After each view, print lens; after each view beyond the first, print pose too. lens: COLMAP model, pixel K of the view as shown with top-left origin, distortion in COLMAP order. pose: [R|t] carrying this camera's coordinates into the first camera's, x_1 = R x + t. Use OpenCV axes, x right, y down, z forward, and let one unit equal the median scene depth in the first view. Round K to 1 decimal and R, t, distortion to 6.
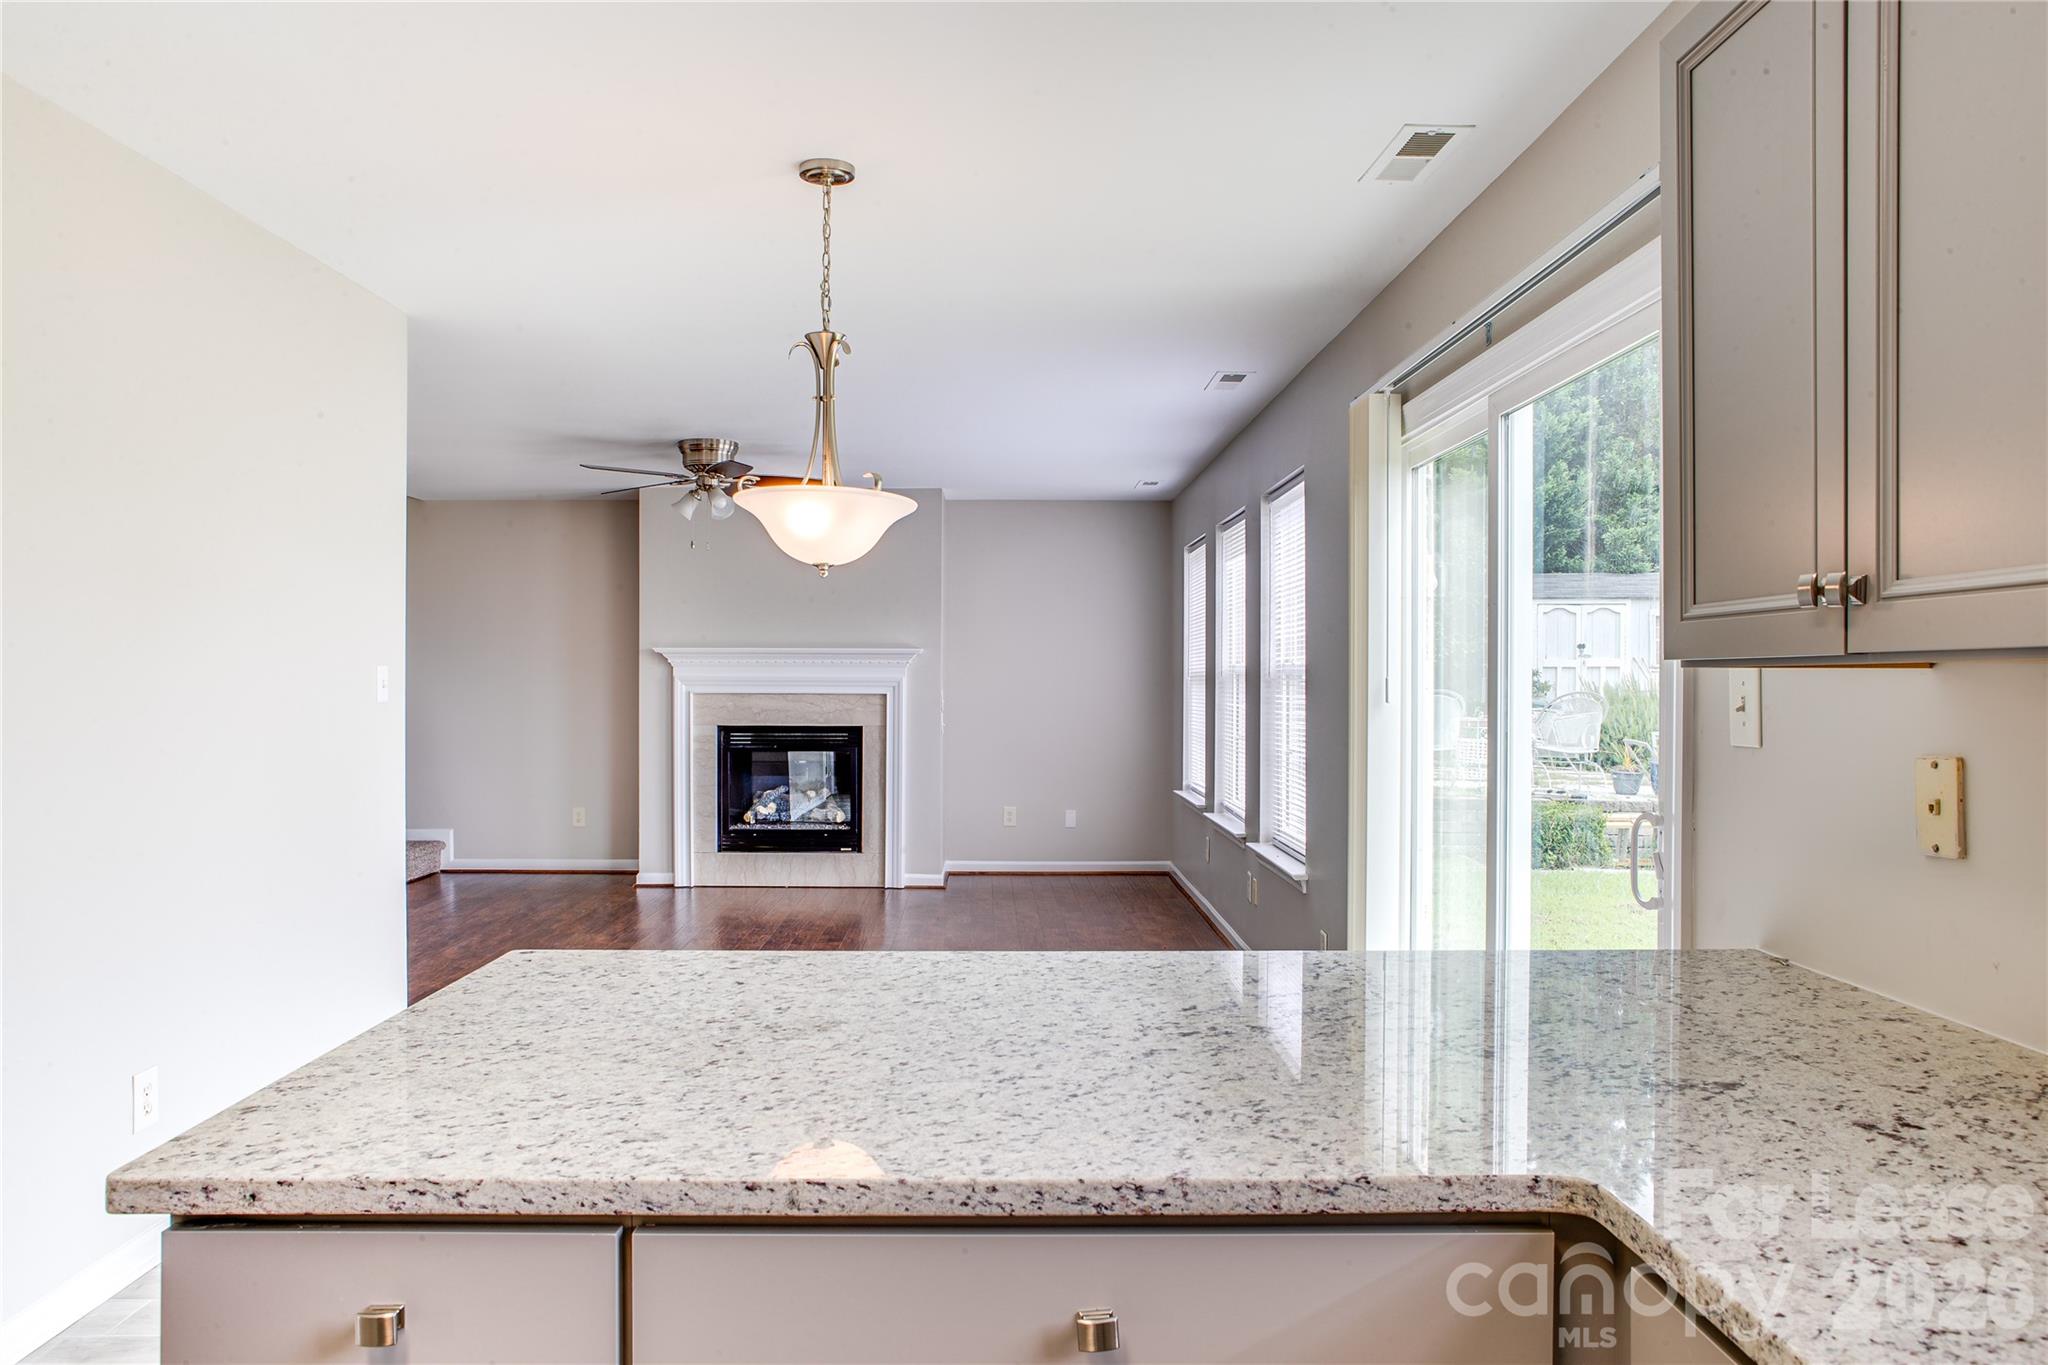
lens RADIAL K [[1430.4, 0, 1024.0], [0, 1430.4, 682.5], [0, 0, 1]] dist [-0.067934, 0.072356]
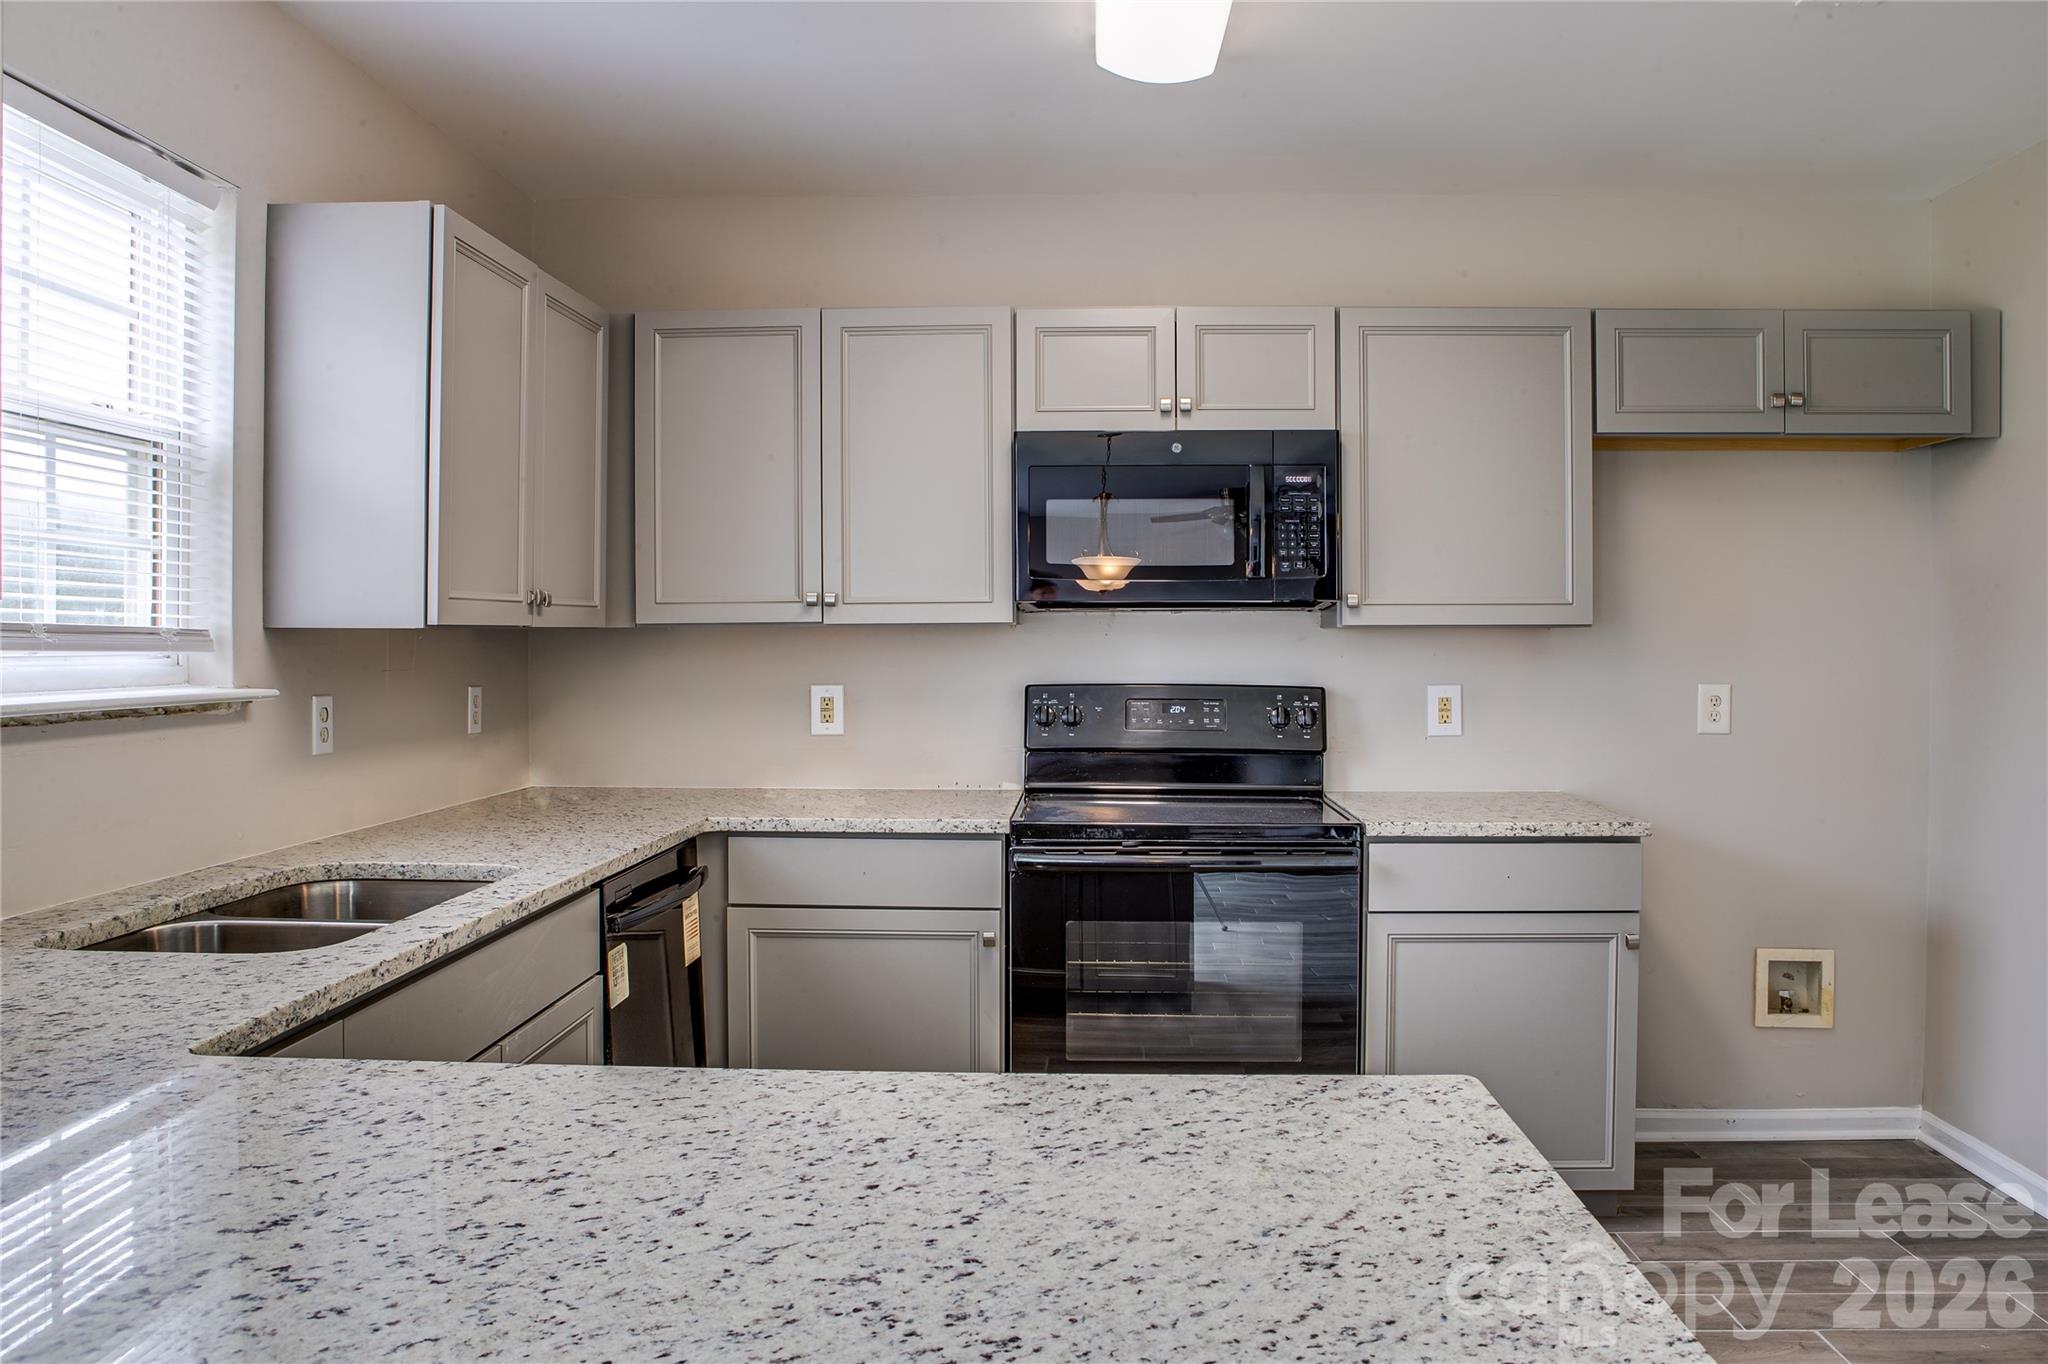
lens RADIAL K [[1491.6, 0, 1042.6], [0, 1491.6, 637.9], [0, 0, 1]] dist [-0.110376, 0.095072]
pose [[-0.998571, -0.003124, 0.053354, -0.311638], [-0.002857, 0.999983, 0.005088, 0.001025], [-0.053369, 0.004928, -0.998563, 1.806334]]
